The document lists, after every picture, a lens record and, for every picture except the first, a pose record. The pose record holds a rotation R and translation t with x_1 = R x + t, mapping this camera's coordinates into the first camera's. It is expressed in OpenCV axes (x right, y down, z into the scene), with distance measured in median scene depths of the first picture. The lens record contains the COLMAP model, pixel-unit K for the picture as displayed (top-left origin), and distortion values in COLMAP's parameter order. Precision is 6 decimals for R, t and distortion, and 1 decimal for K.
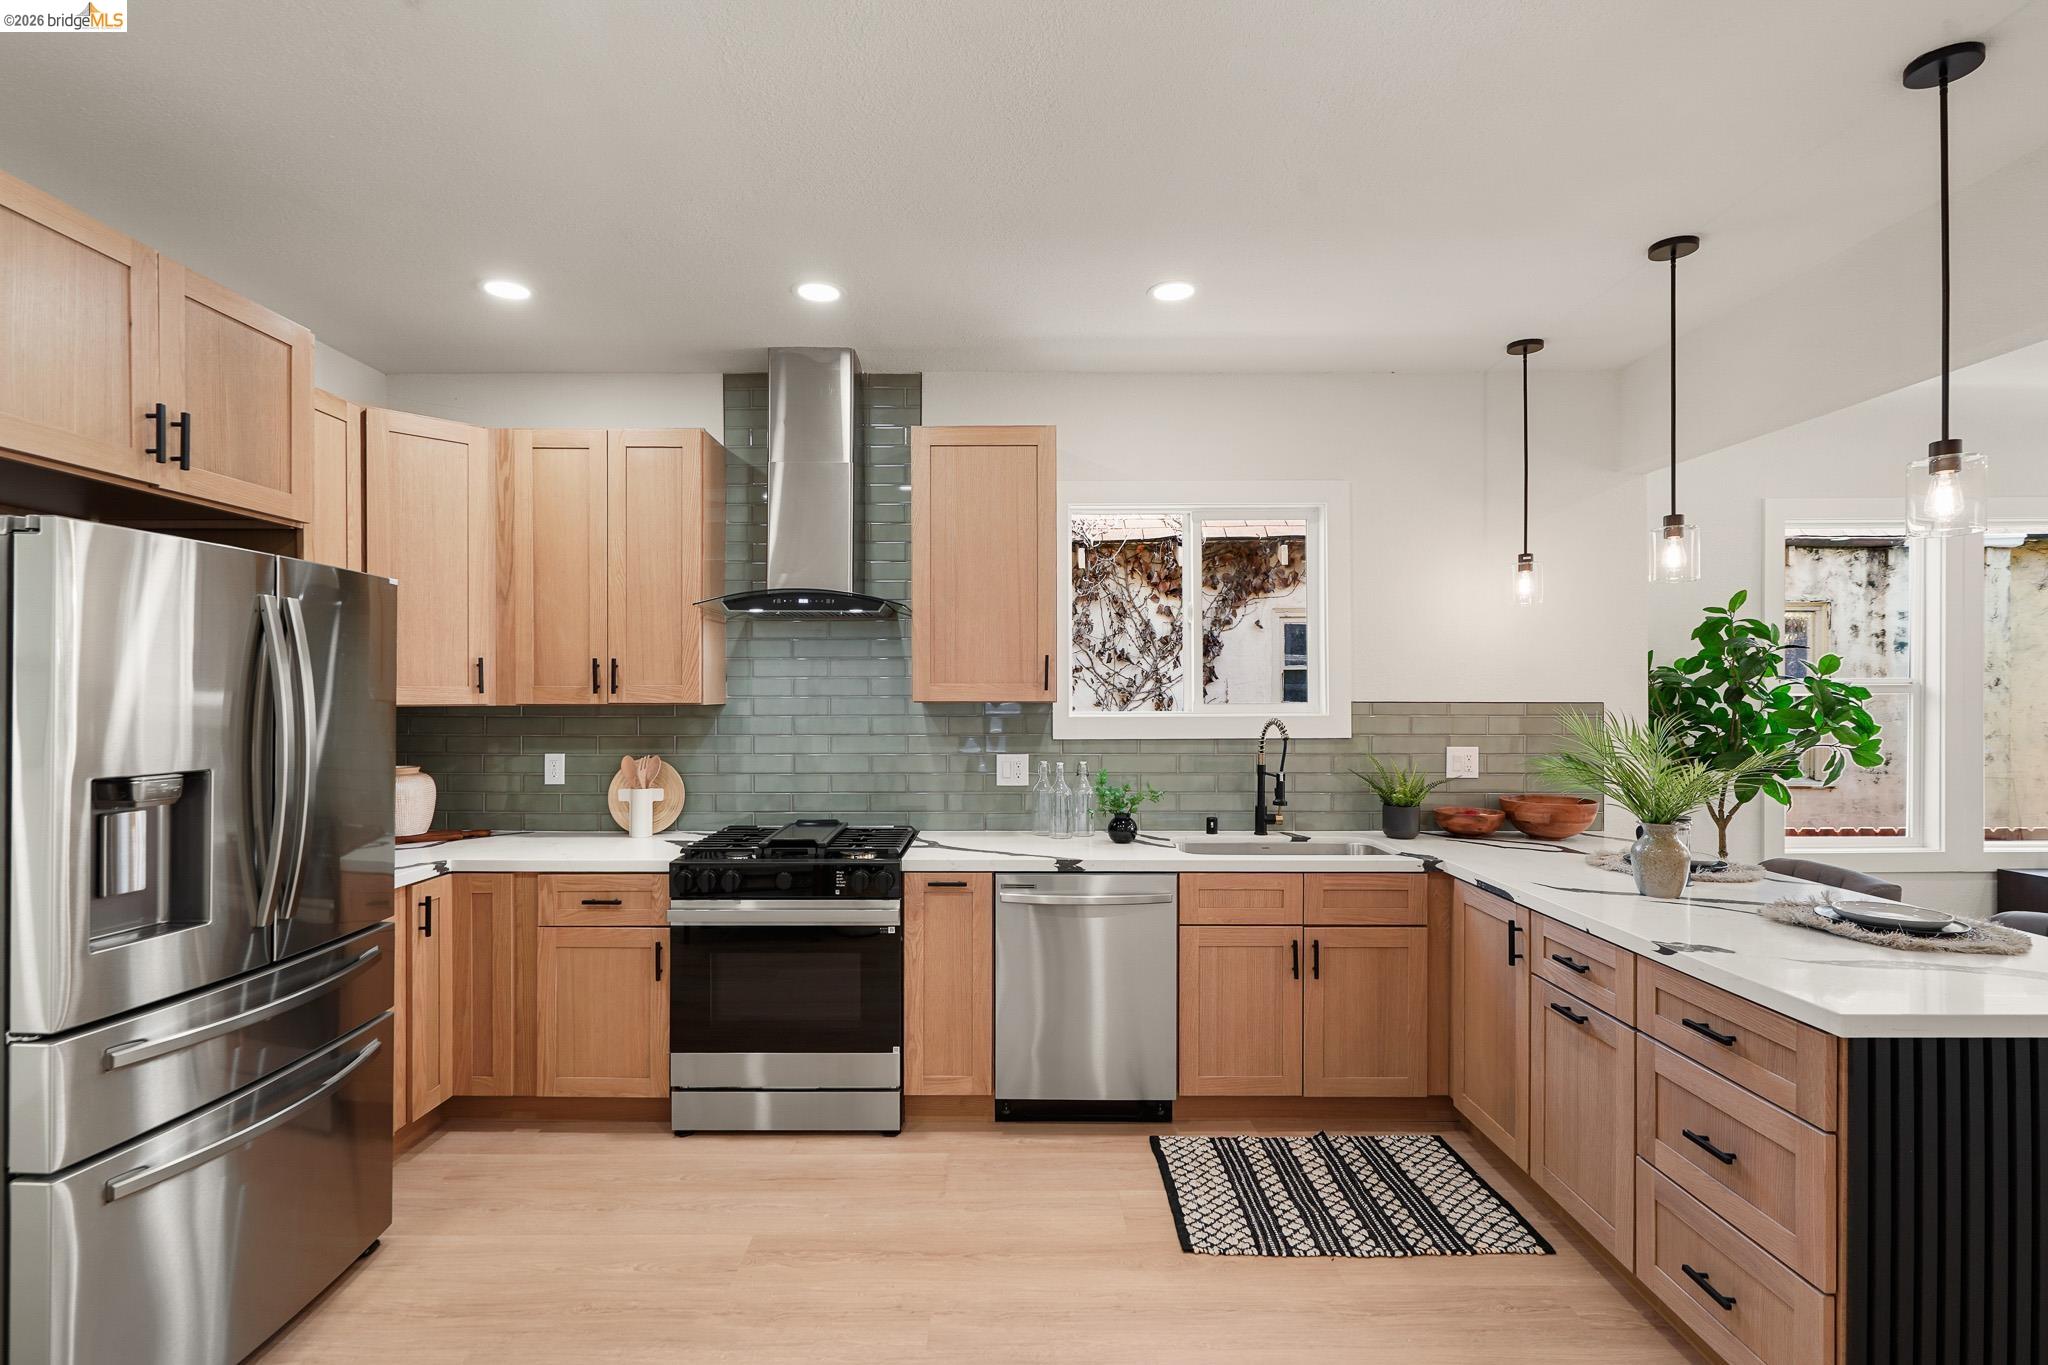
lens RADIAL K [[951.4, 0, 1014.9], [0, 951.4, 692.4], [0, 0, 1]] dist [-0.002612, -0.000459]
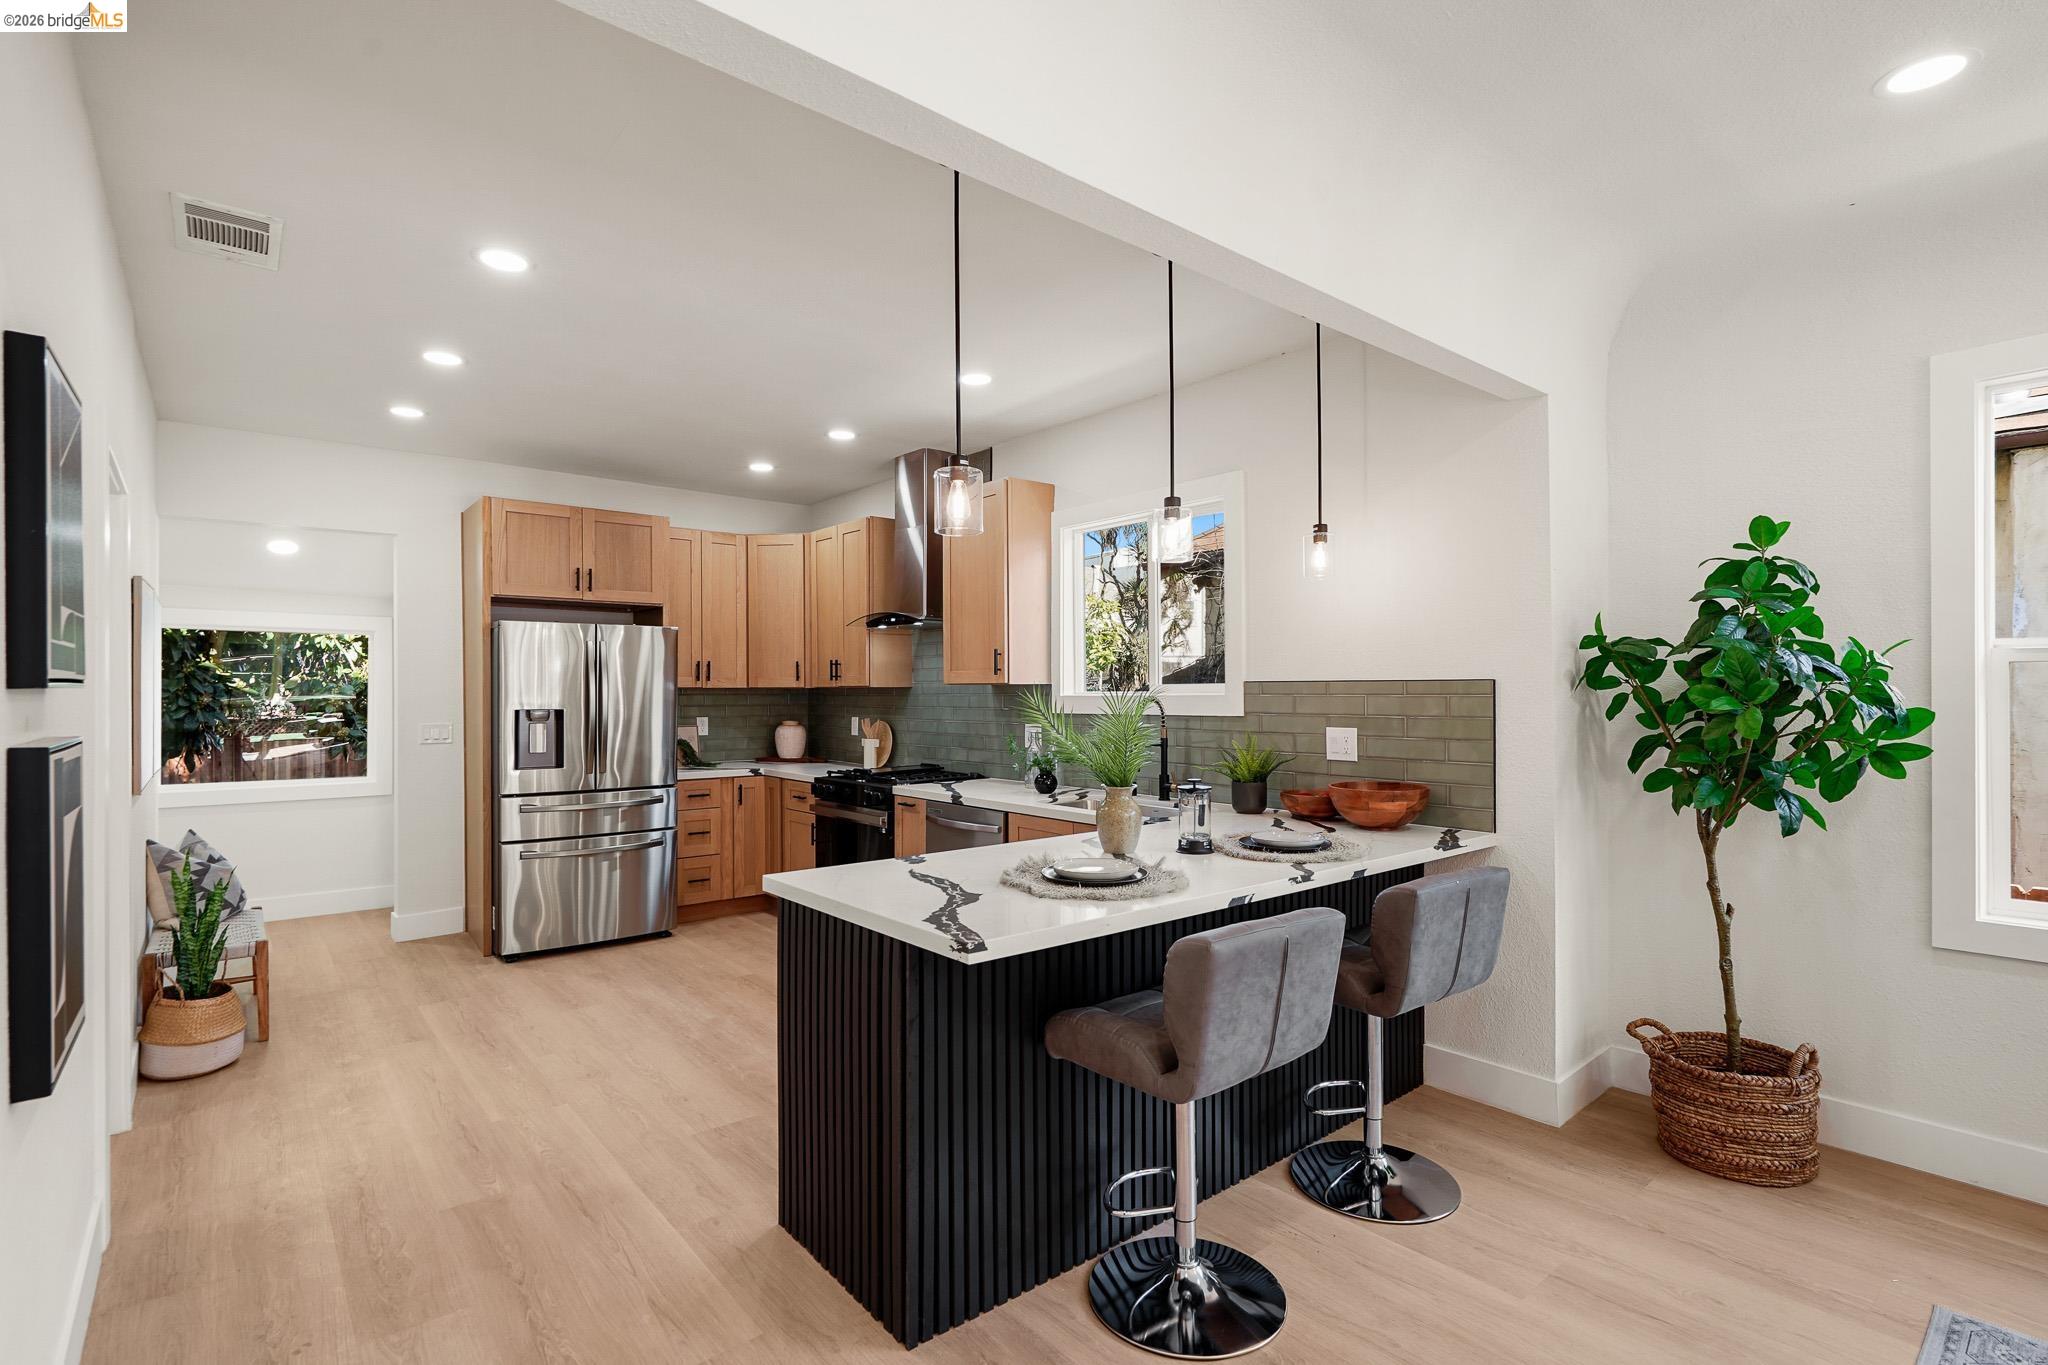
lens RADIAL K [[951.4, 0, 1018.1], [0, 951.4, 687.3], [0, 0, 1]] dist [-0.002612, -0.000459]
pose [[0.642113, -0.005308, -0.766592, 1.183397], [0.005384, 0.999983, -0.002414, 0.020530], [0.766591, -0.002577, 0.642130, 0.170122]]
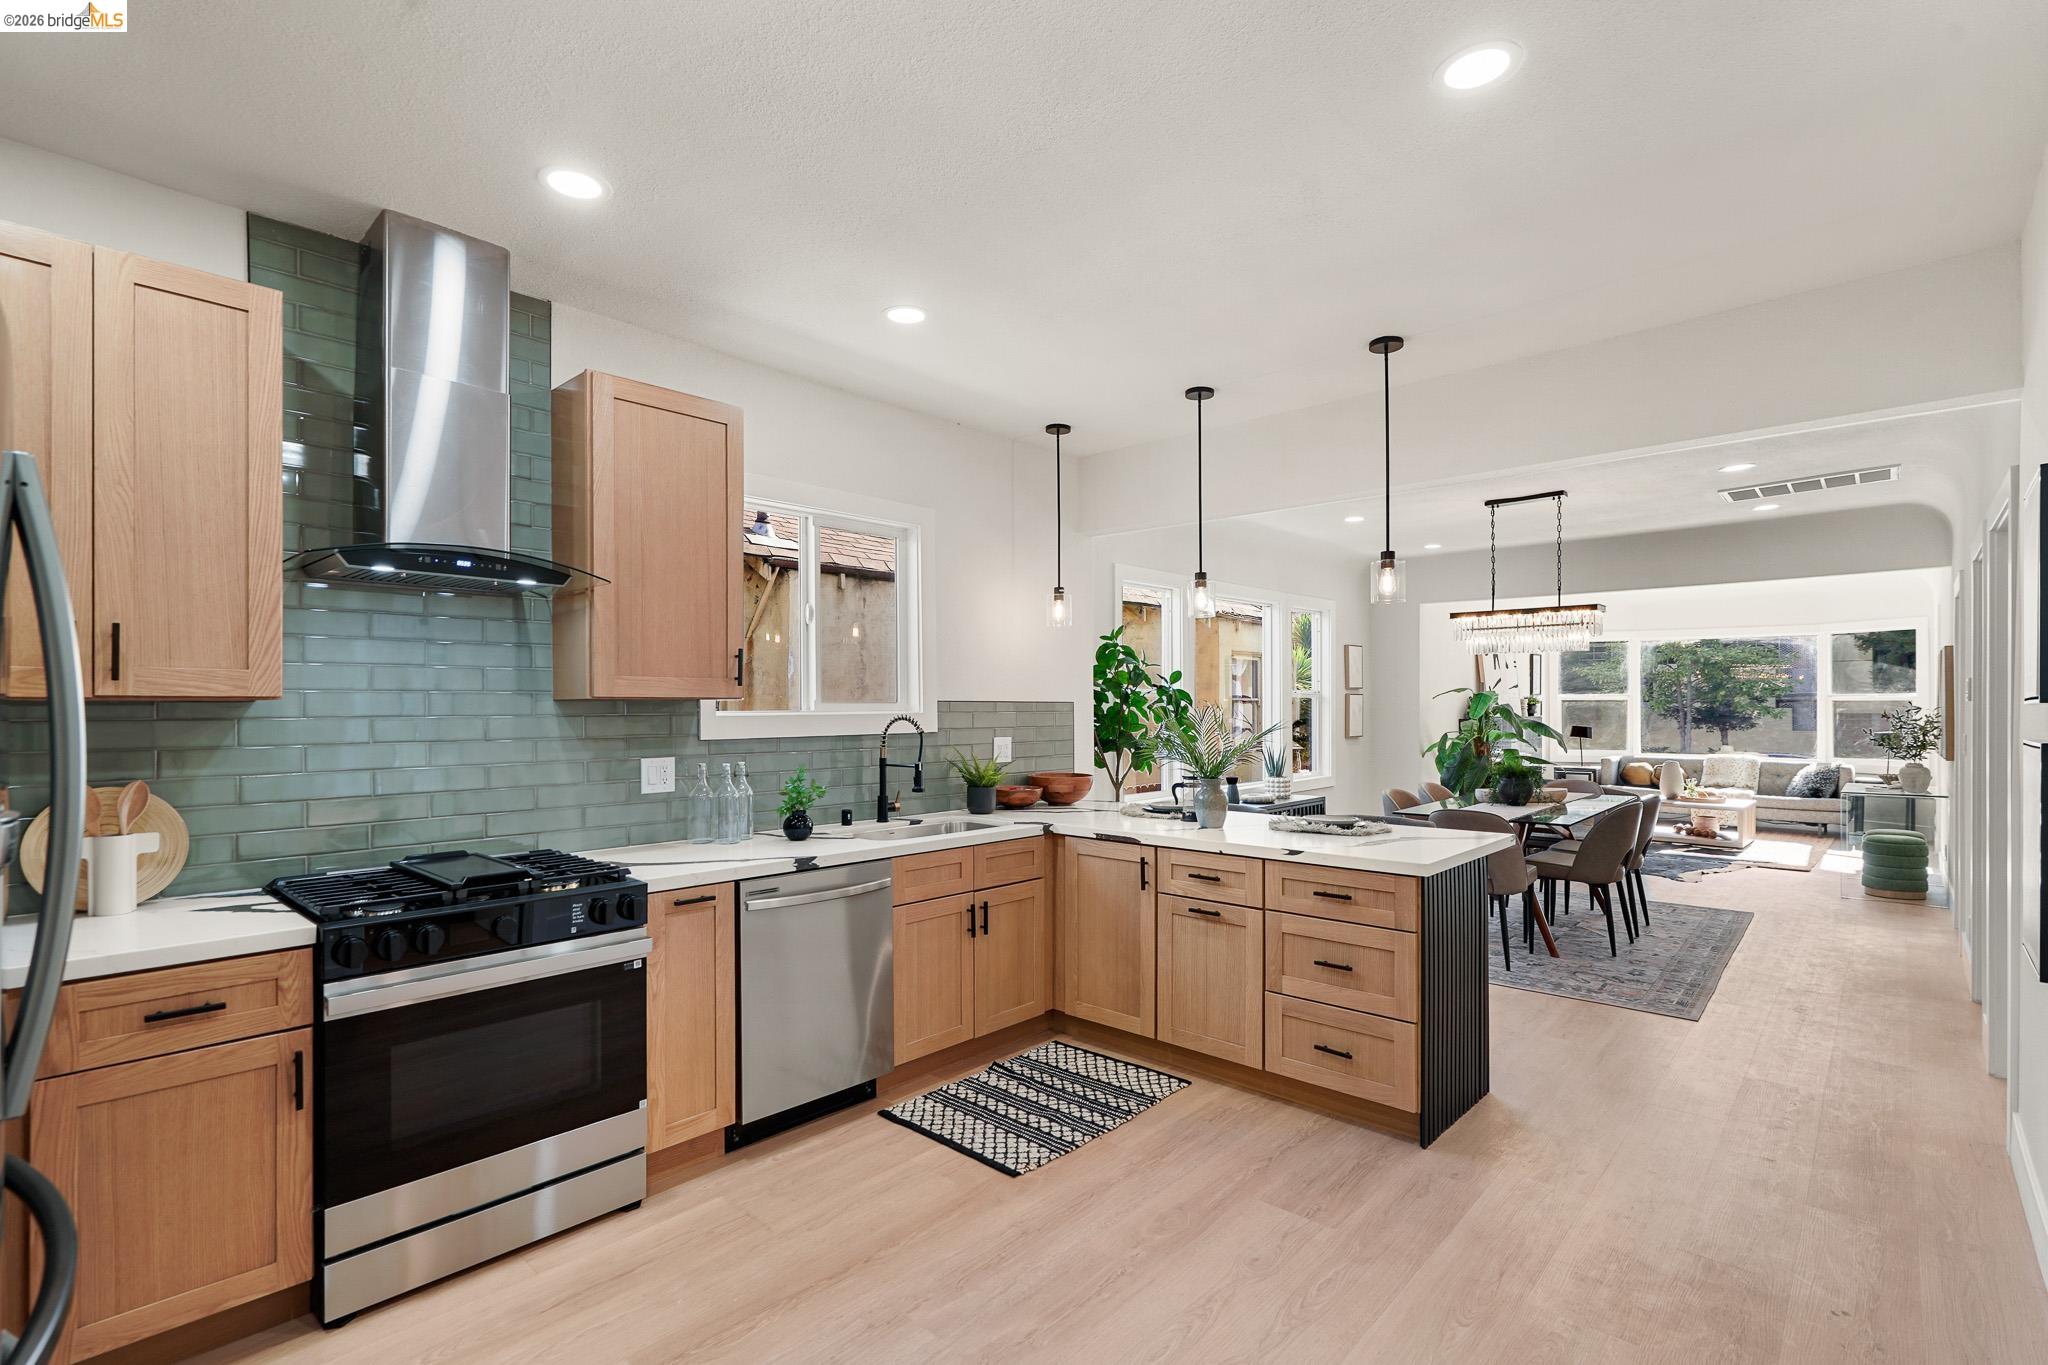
lens RADIAL K [[951.4, 0, 1003.3], [0, 951.4, 701.6], [0, 0, 1]] dist [-0.002612, -0.000459]
pose [[0.683835, 0.003072, 0.729631, -0.518583], [-0.000369, 0.999992, -0.003864, 0.018361], [-0.729637, 0.002374, 0.683831, 0.178993]]
